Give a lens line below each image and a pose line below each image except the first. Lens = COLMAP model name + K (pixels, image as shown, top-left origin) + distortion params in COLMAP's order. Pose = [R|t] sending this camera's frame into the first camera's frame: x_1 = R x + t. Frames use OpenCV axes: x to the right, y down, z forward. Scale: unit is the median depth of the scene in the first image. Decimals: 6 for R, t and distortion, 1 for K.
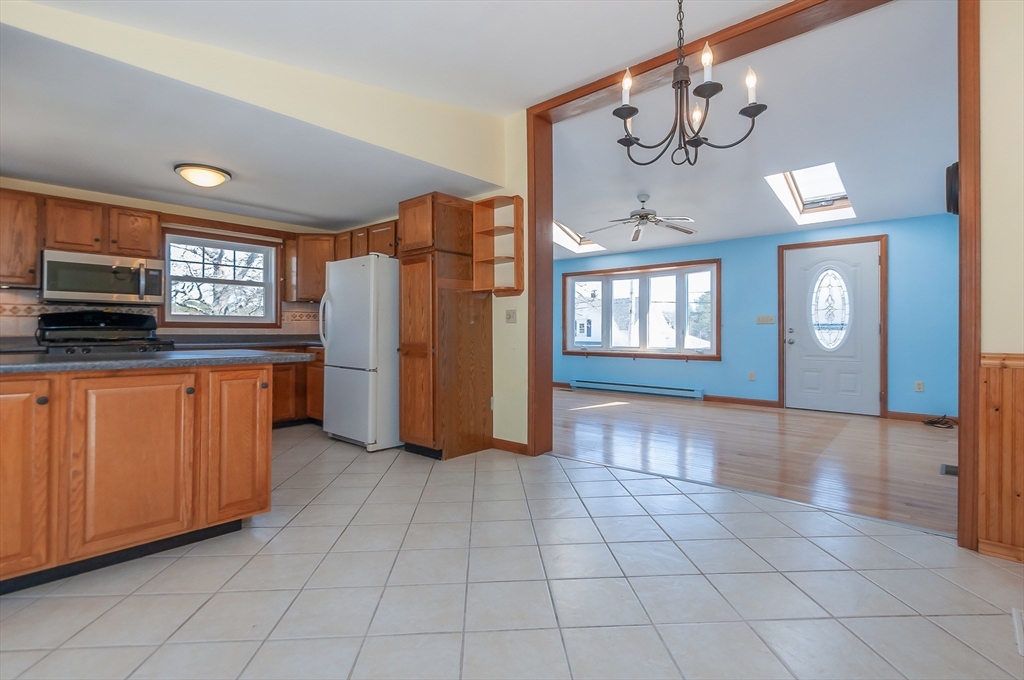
lens RADIAL K [[506.8, 0, 518.4], [0, 506.8, 333.1], [0, 0, 1]] dist [-0.013233, -0.003766]
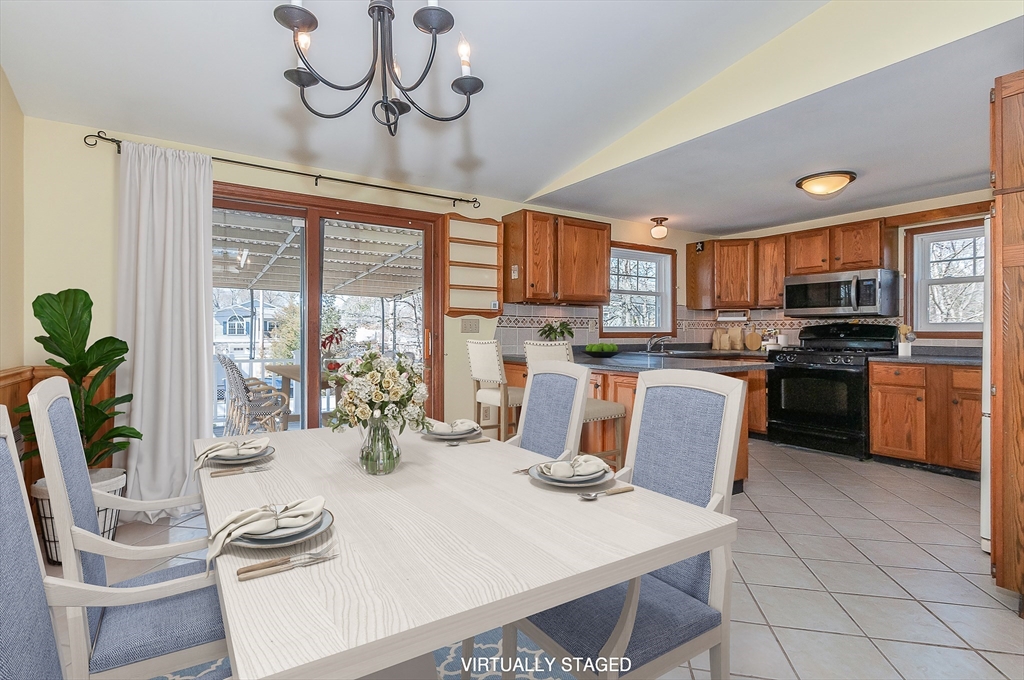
lens RADIAL K [[506.8, 0, 514.6], [0, 506.8, 335.2], [0, 0, 1]] dist [-0.013233, -0.003766]
pose [[-0.234855, -0.006631, -0.972008, 0.490592], [-0.007561, 0.999959, -0.004995, -0.008062], [0.972001, 0.006176, -0.234896, 0.689393]]
